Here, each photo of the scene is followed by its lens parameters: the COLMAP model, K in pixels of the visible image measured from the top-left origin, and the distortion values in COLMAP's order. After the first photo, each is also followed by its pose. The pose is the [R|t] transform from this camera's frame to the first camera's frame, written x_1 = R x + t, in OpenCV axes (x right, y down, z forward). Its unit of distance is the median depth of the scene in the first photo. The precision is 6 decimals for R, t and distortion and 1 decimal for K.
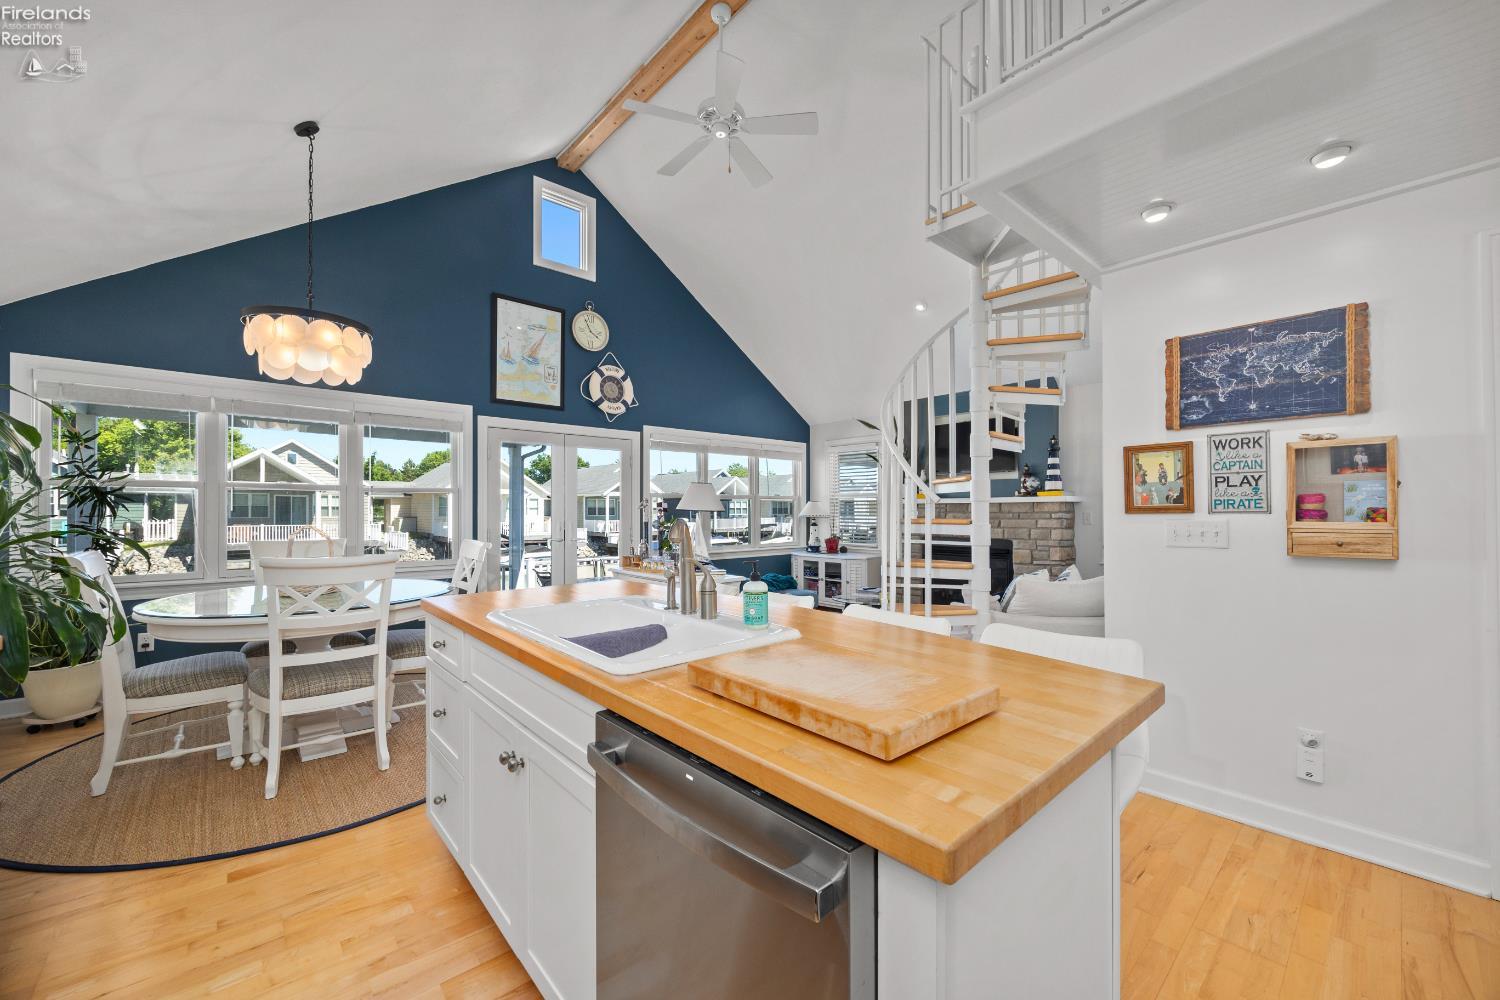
lens RADIAL K [[588.6, 0, 749.0], [0, 588.6, 510.8], [0, 0, 1]] dist [0.001412, -0.000042]
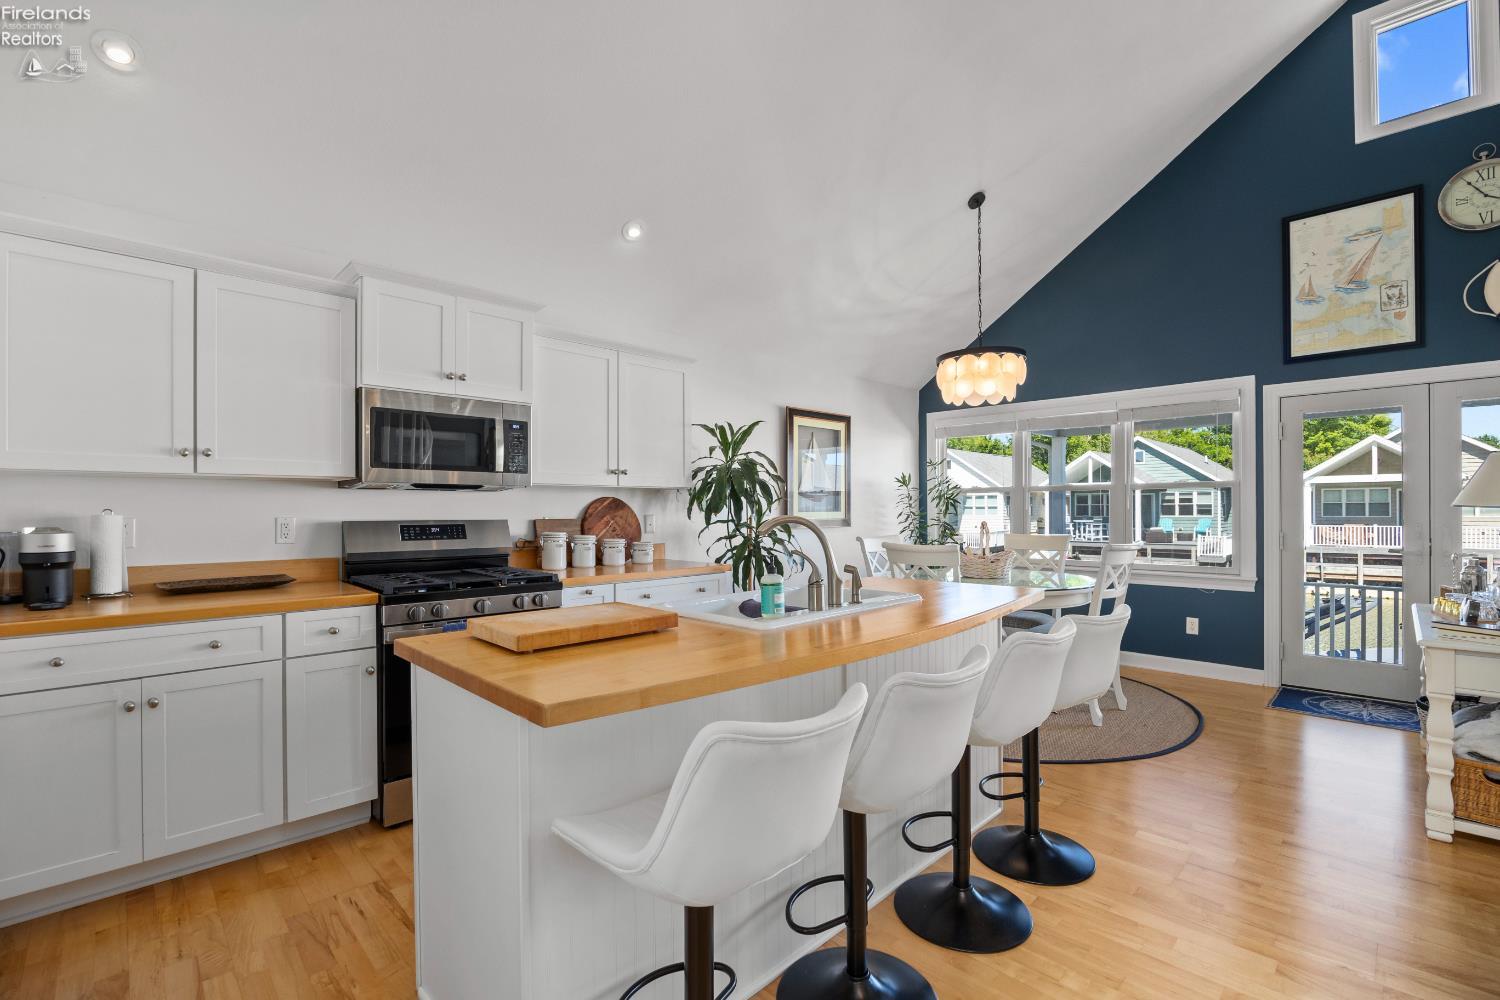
lens RADIAL K [[659.3, 0, 745.7], [0, 659.3, 512.3], [0, 0, 1]] dist [-0.015412, -0.000297]
pose [[0.048197, -0.000968, -0.998837, 0.263013], [0.006319, 0.999980, -0.000664, 0.000703], [0.998818, -0.006280, 0.048202, 0.197946]]
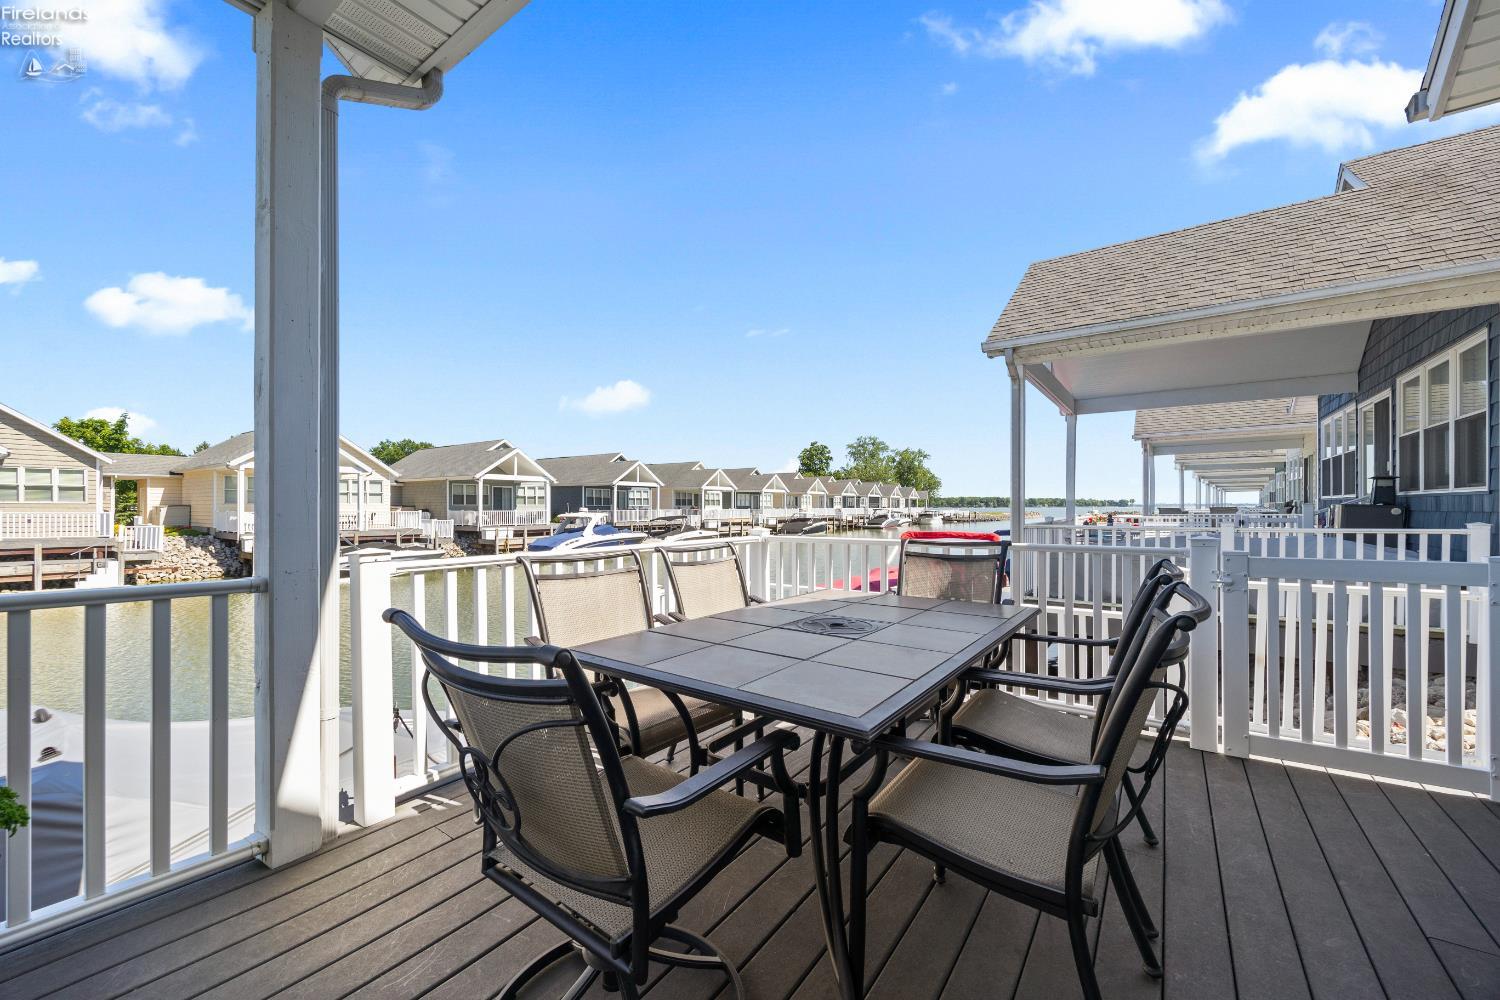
lens RADIAL K [[584.1, 0, 752.3], [0, 584.1, 512.3], [0, 0, 1]] dist [-0.001852, -0.000222]
pose [[0.974759, -0.000420, 0.223257, -0.371597], [-0.001134, 0.999976, 0.006833, 0.078091], [-0.223255, -0.006913, 0.974736, 0.974912]]
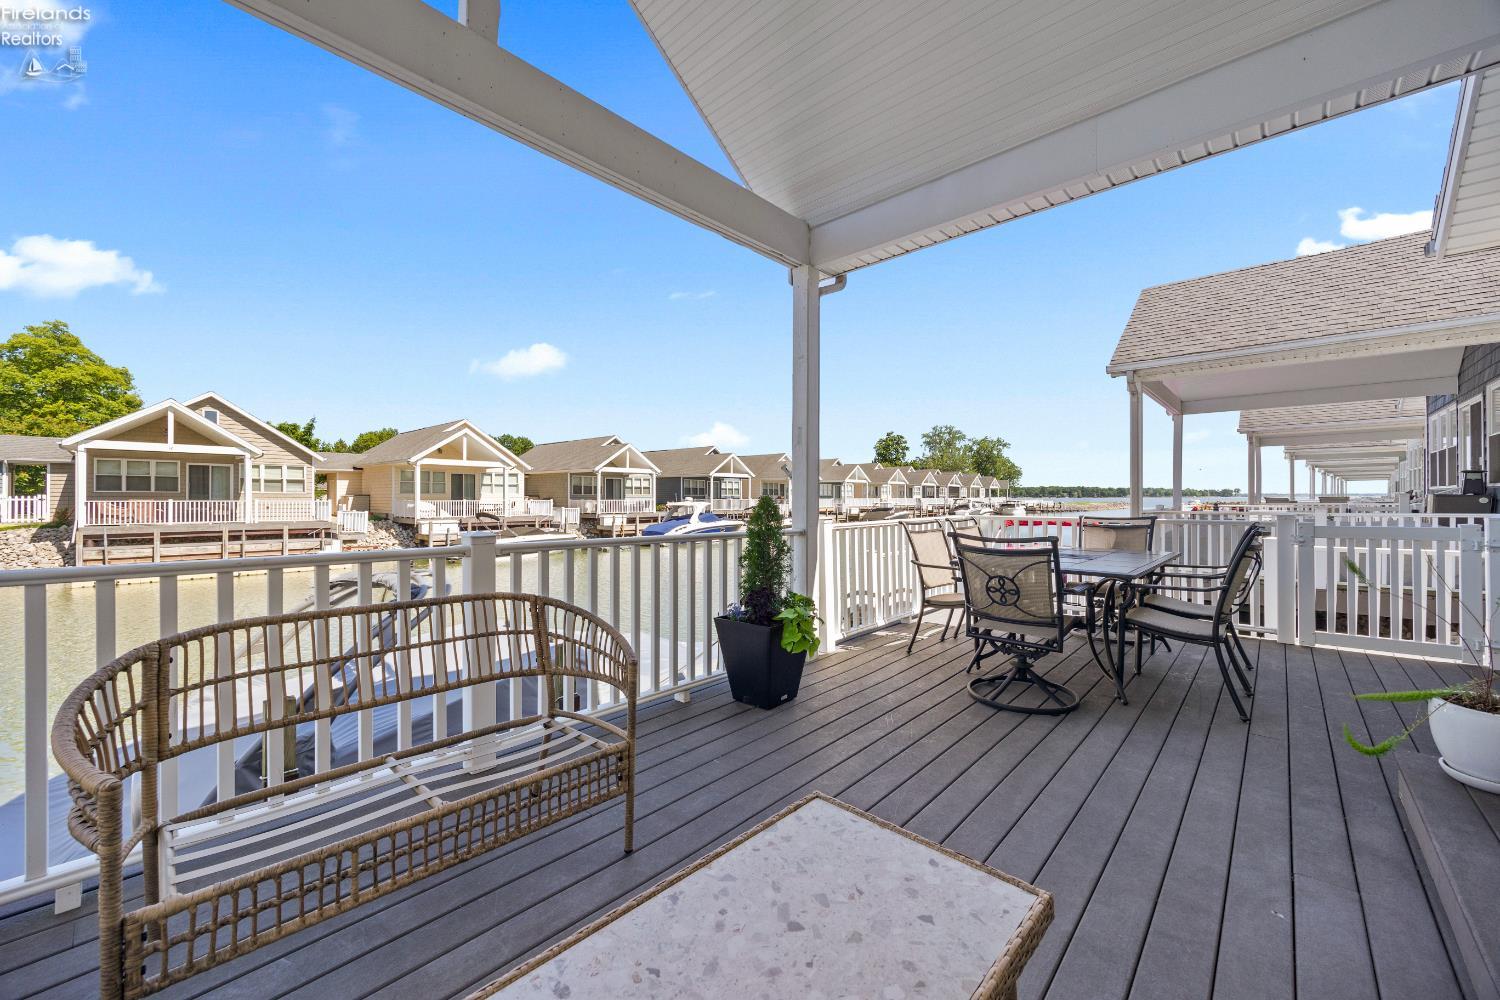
lens RADIAL K [[577.4, 0, 750.0], [0, 577.4, 500.0], [0, 0, 1]] dist [-0.000880, -0.000593]
pose [[0.994907, 0.001447, 0.100782, -0.624290], [-0.001813, 0.999992, 0.003545, 0.080291], [-0.100776, -0.003710, 0.994902, 0.731247]]
